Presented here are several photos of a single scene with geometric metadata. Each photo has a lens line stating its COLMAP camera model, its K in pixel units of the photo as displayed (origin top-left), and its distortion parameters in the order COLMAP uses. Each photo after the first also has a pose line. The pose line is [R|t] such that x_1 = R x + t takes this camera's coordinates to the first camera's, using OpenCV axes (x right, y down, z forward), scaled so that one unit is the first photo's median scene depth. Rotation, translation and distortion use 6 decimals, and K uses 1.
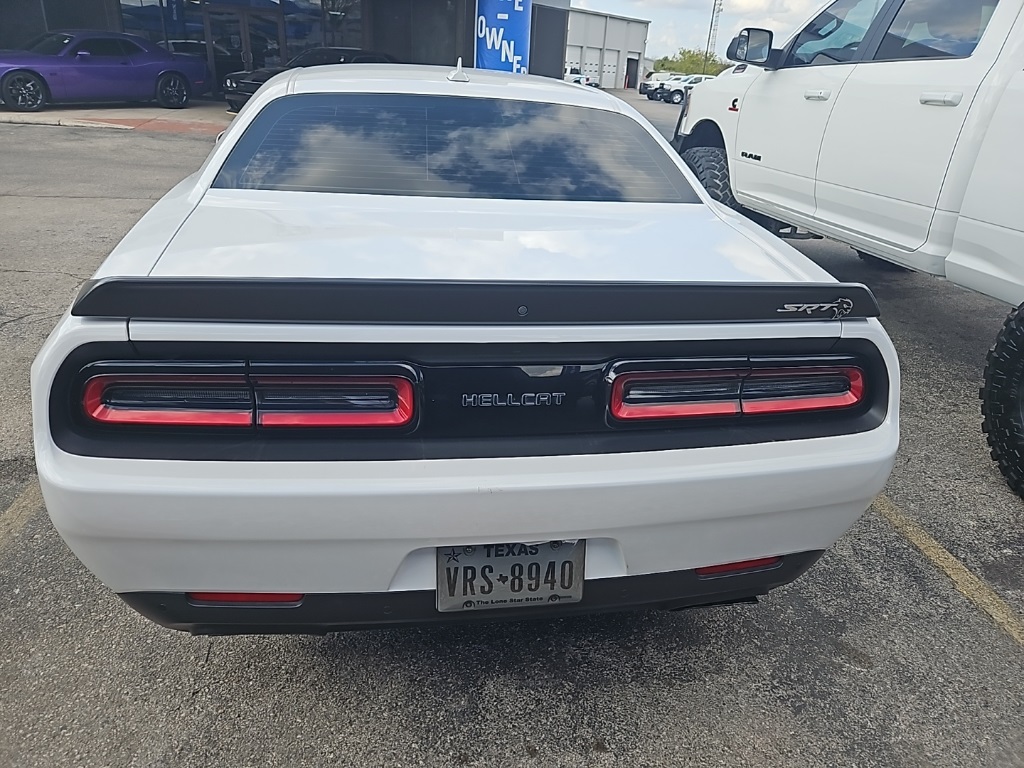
lens RADIAL K [[674.1, 0, 514.6], [0, 674.1, 385.8], [0, 0, 1]] dist [0.033902, -0.013647]
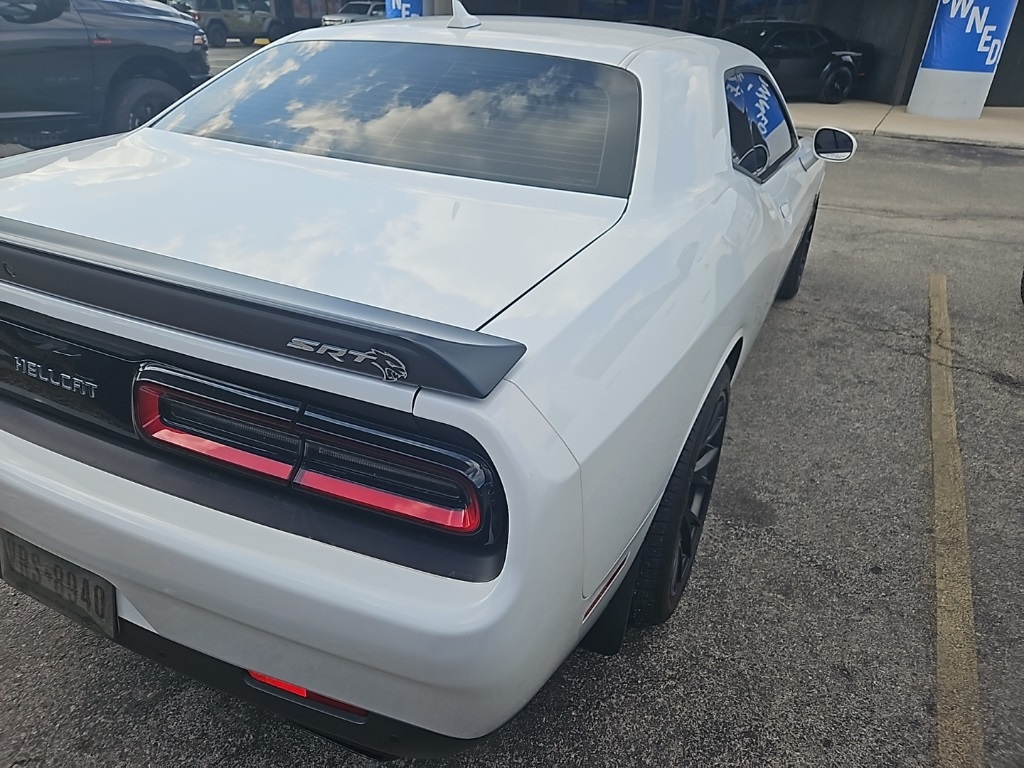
lens RADIAL K [[674.1, 0, 513.0], [0, 674.1, 387.1], [0, 0, 1]] dist [0.033902, -0.013647]
pose [[0.797792, 0.230442, -0.557158, 0.687016], [-0.225275, 0.971081, 0.079073, -0.126737], [0.559267, 0.062430, 0.826633, 0.422621]]
